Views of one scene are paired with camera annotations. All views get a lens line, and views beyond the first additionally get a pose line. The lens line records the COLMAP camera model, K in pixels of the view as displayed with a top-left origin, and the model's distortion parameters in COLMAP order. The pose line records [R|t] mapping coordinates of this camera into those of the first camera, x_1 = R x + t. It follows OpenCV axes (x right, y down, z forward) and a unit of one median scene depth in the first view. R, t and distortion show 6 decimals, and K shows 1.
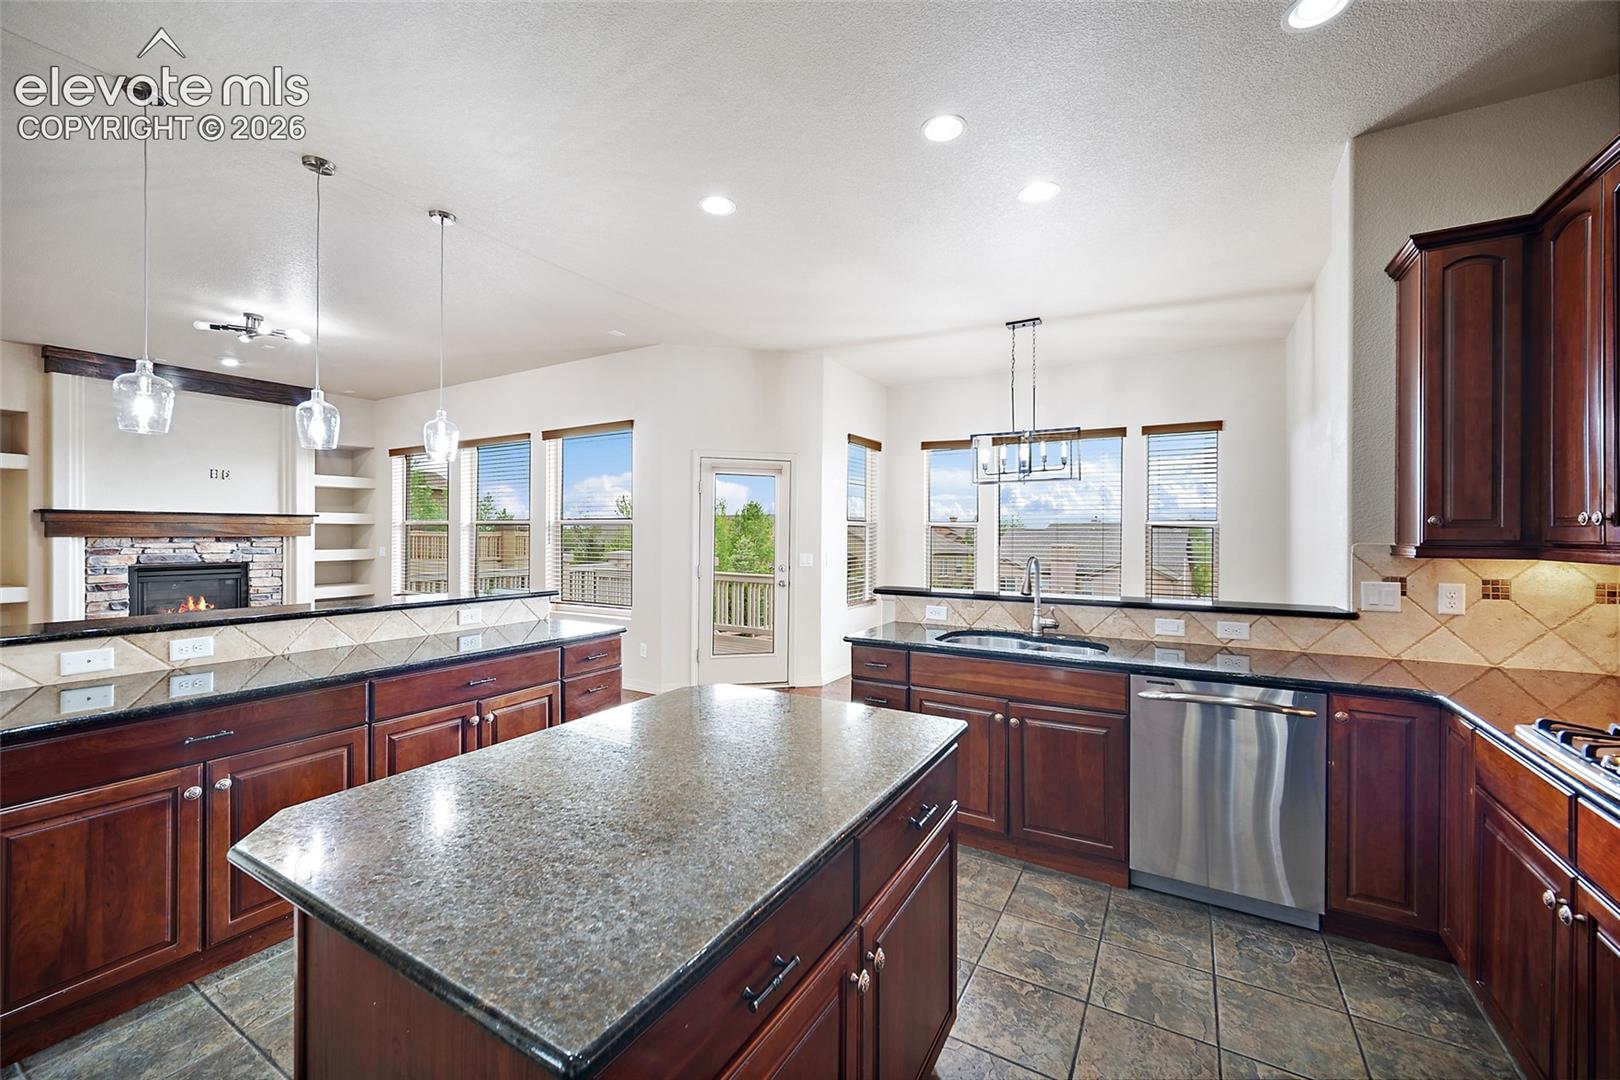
lens RADIAL K [[638.0, 0, 806.2], [0, 638.0, 533.8], [0, 0, 1]] dist [-0.000837, 0.000043]
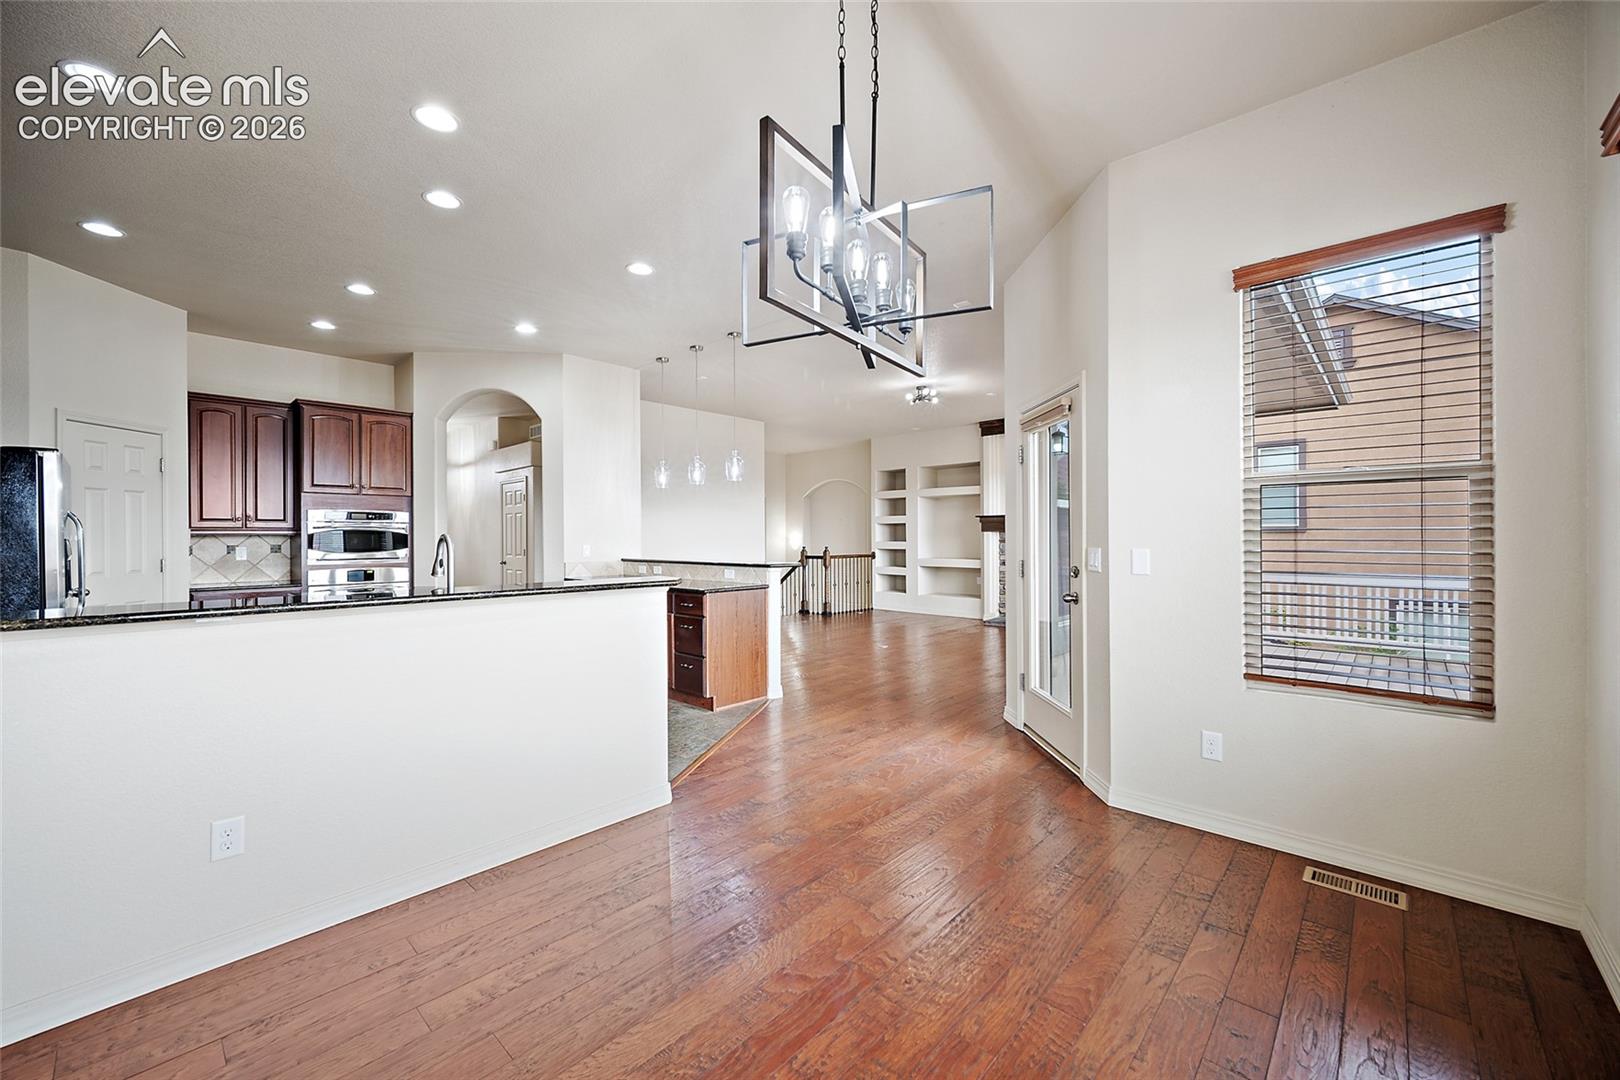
lens RADIAL K [[638.0, 0, 811.2], [0, 638.0, 541.4], [0, 0, 1]] dist [-0.000837, 0.000043]
pose [[-0.197649, 0.001326, -0.980272, 0.570061], [0.001183, 0.999999, 0.001115, 0.026799], [0.980272, -0.000939, -0.197651, 0.816844]]
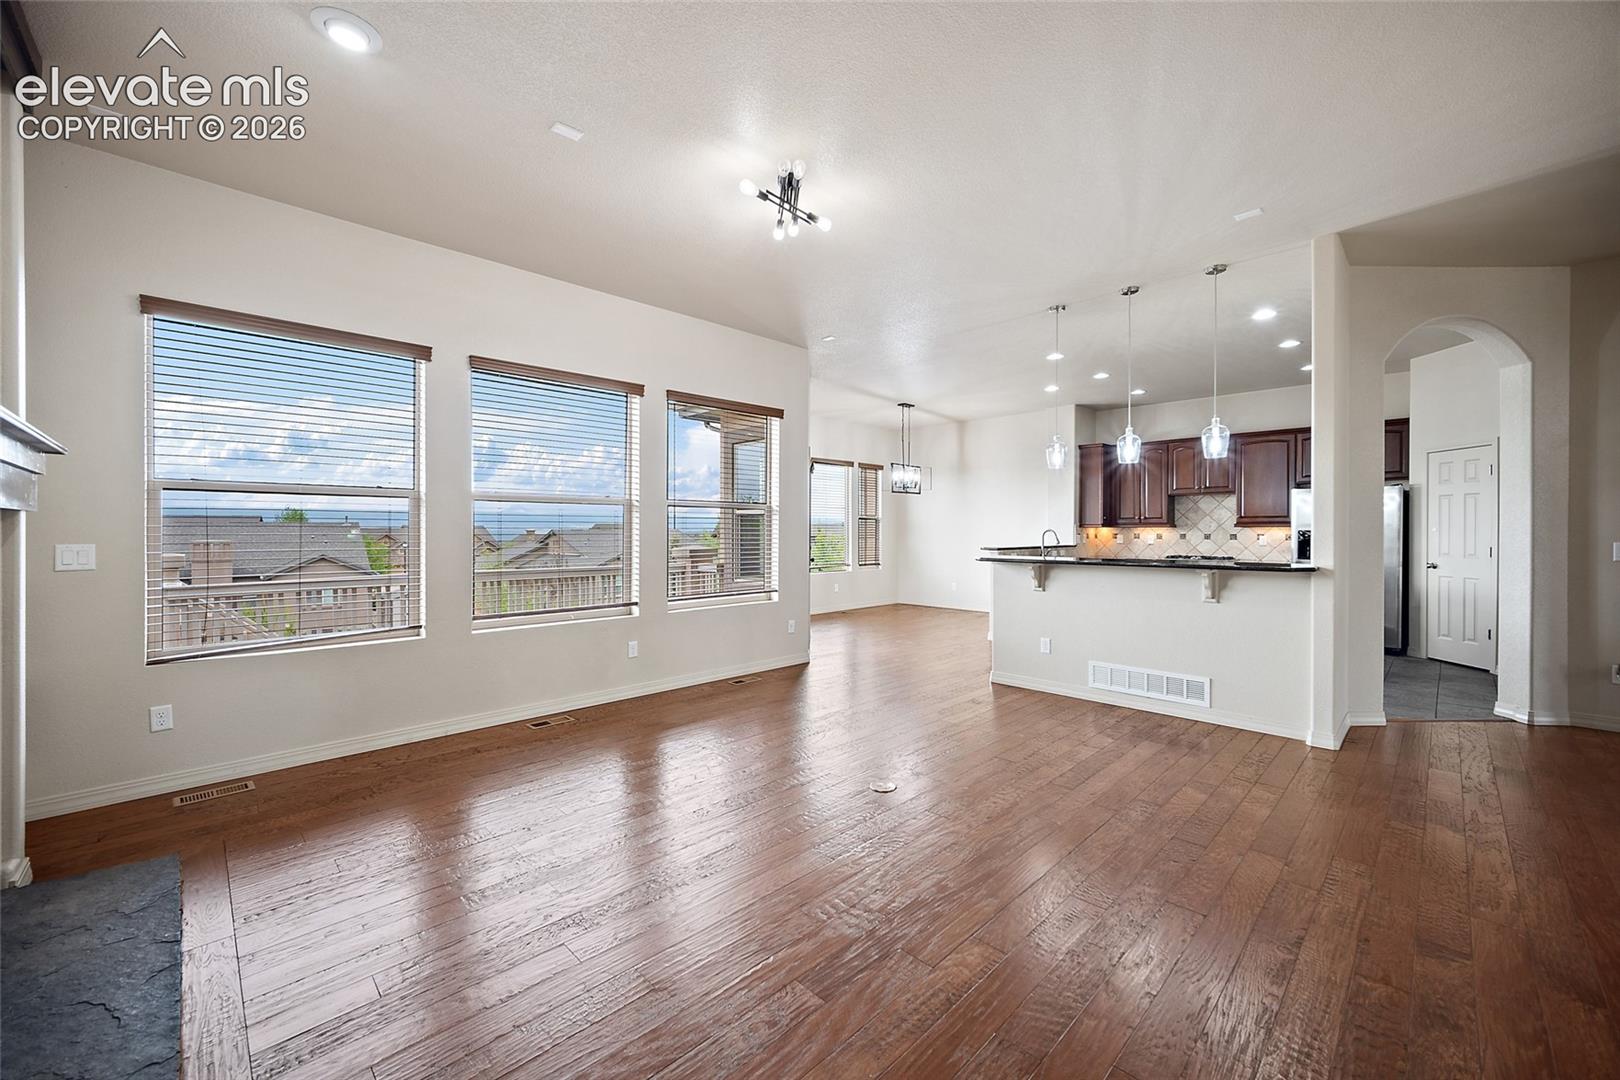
lens RADIAL K [[638.0, 0, 810.7], [0, 638.0, 531.5], [0, 0, 1]] dist [-0.000837, 0.000043]
pose [[0.249394, -0.001335, 0.968401, -1.155345], [0.002476, 0.999997, 0.000741, 0.019641], [-0.968399, 0.002213, 0.249397, 0.628993]]
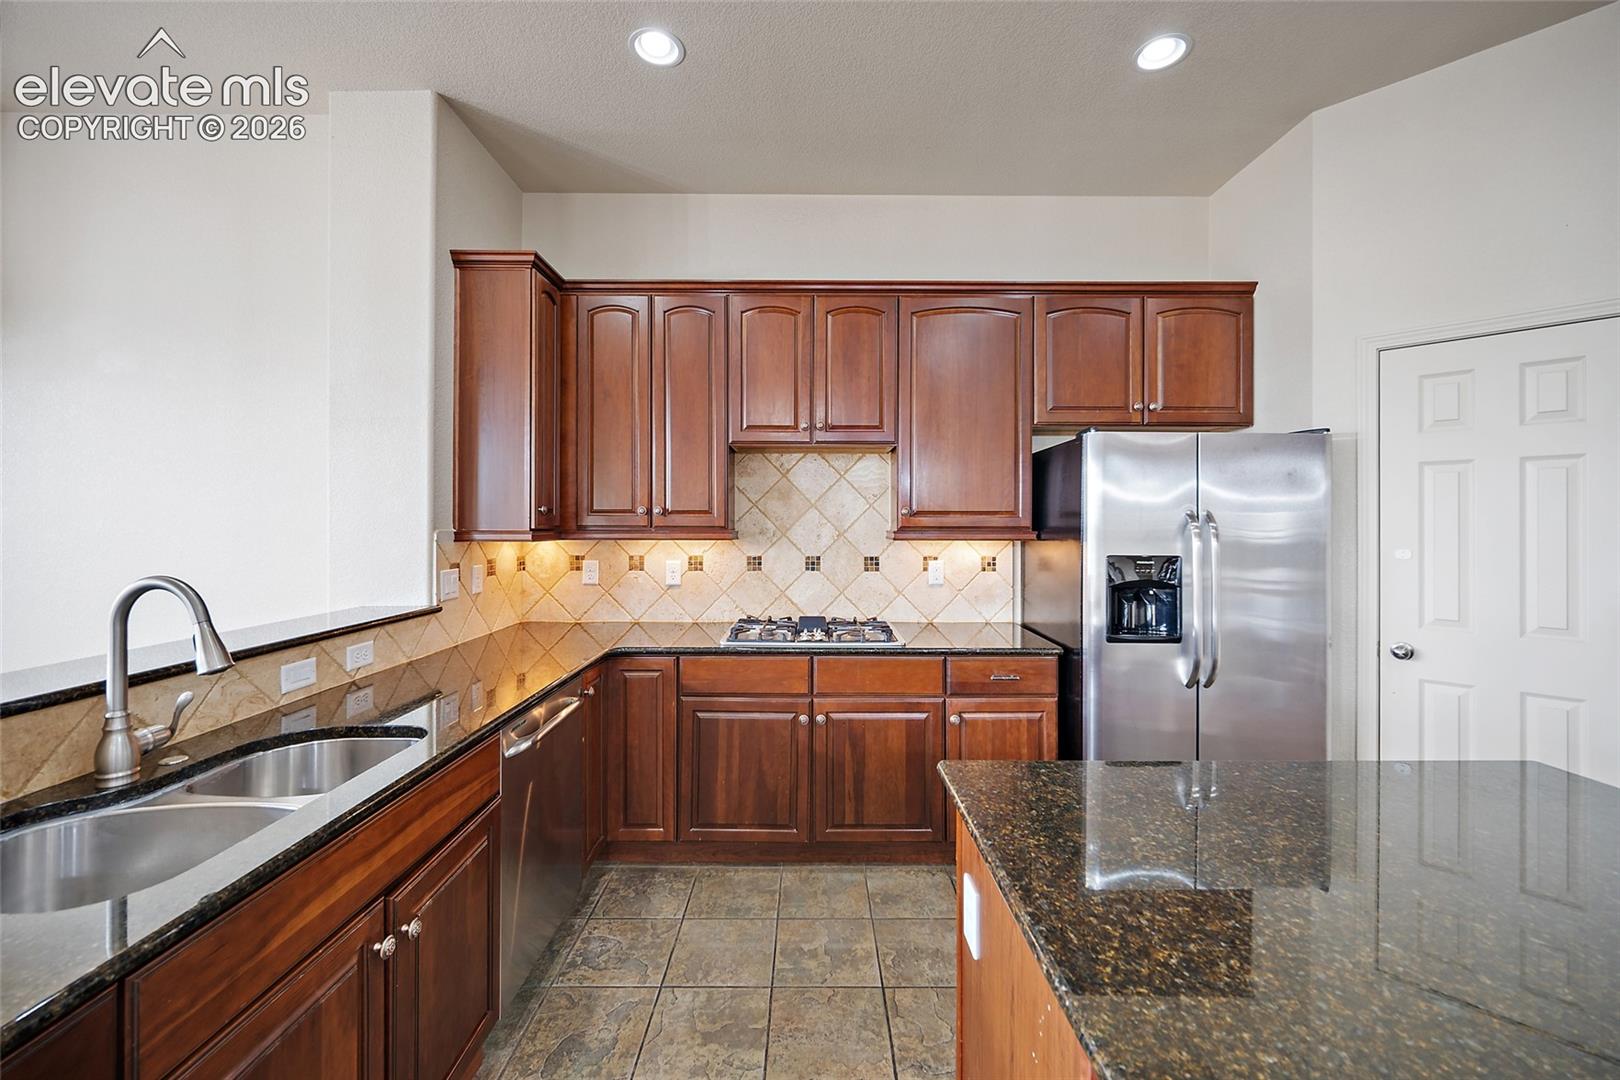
lens RADIAL K [[638.0, 0, 812.7], [0, 638.0, 525.0], [0, 0, 1]] dist [-0.000837, 0.000043]
pose [[-0.521049, -0.001663, 0.853525, -0.091180], [0.001088, 0.999996, 0.002612, 0.001805], [-0.853526, 0.002289, -0.521045, 0.420888]]
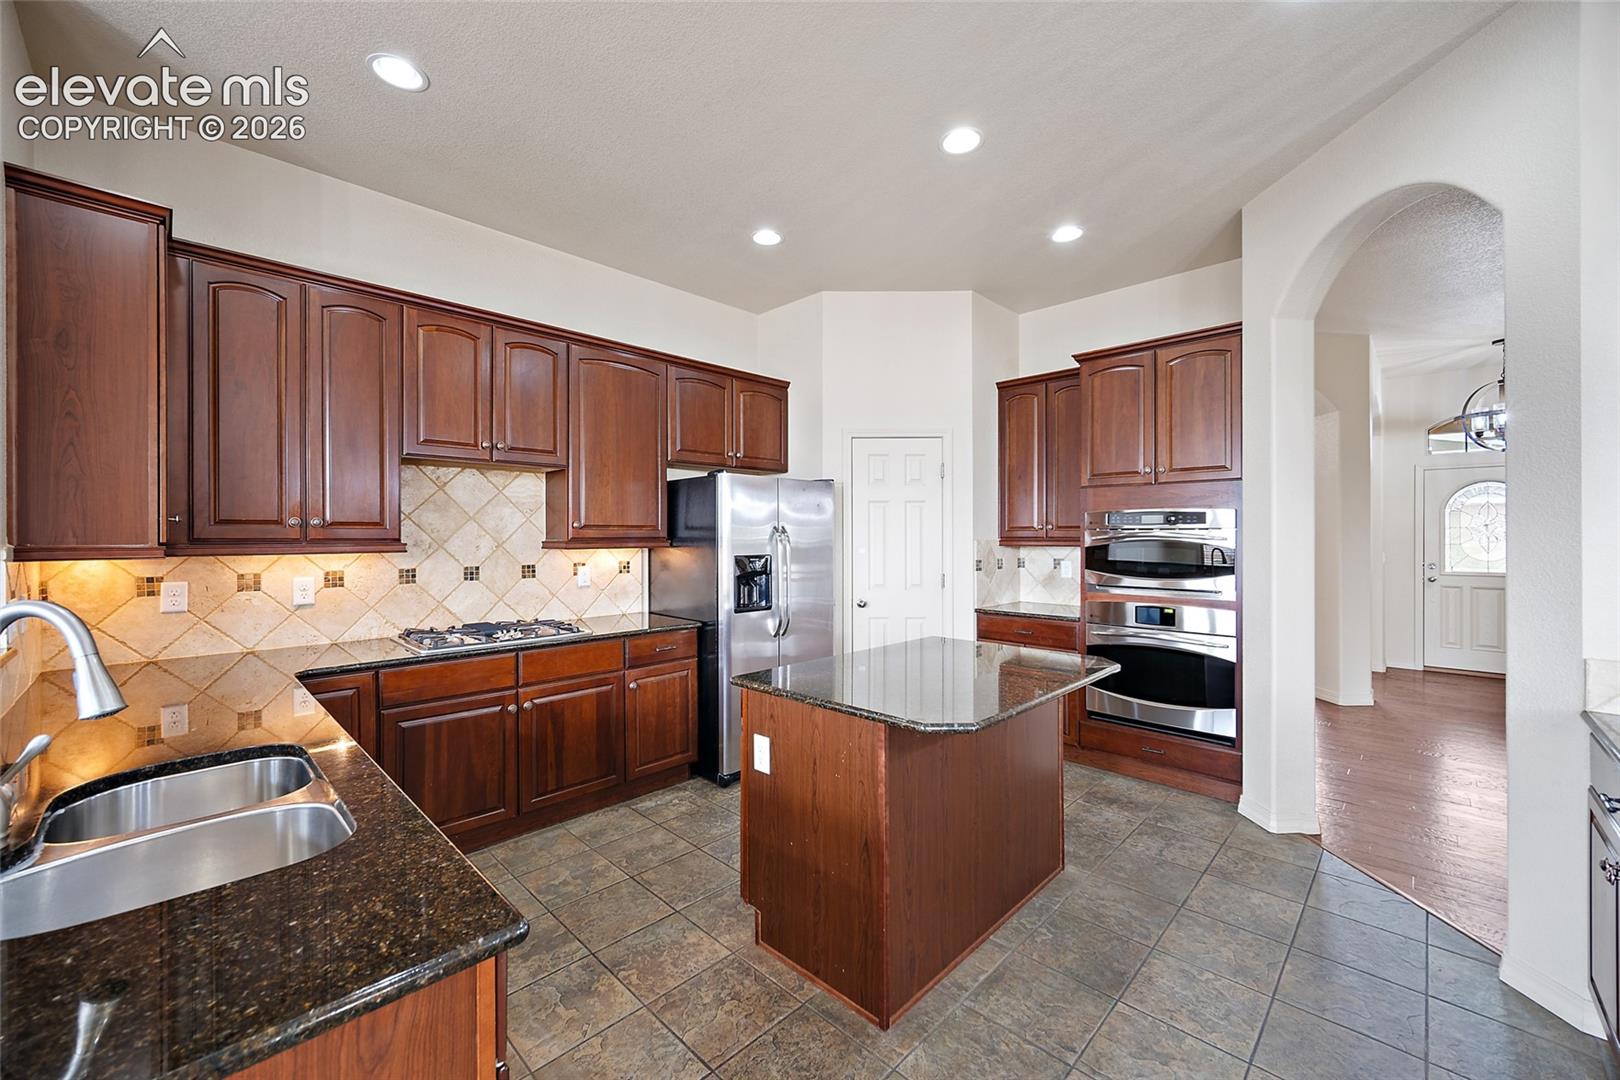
lens RADIAL K [[638.0, 0, 810.2], [0, 638.0, 540.0], [0, 0, 1]] dist [-0.000837, 0.000043]
pose [[-0.973389, 0.000970, 0.229156, -0.056635], [0.003553, 0.999935, 0.010858, 0.001089], [-0.229130, 0.011383, -0.973329, 0.607425]]
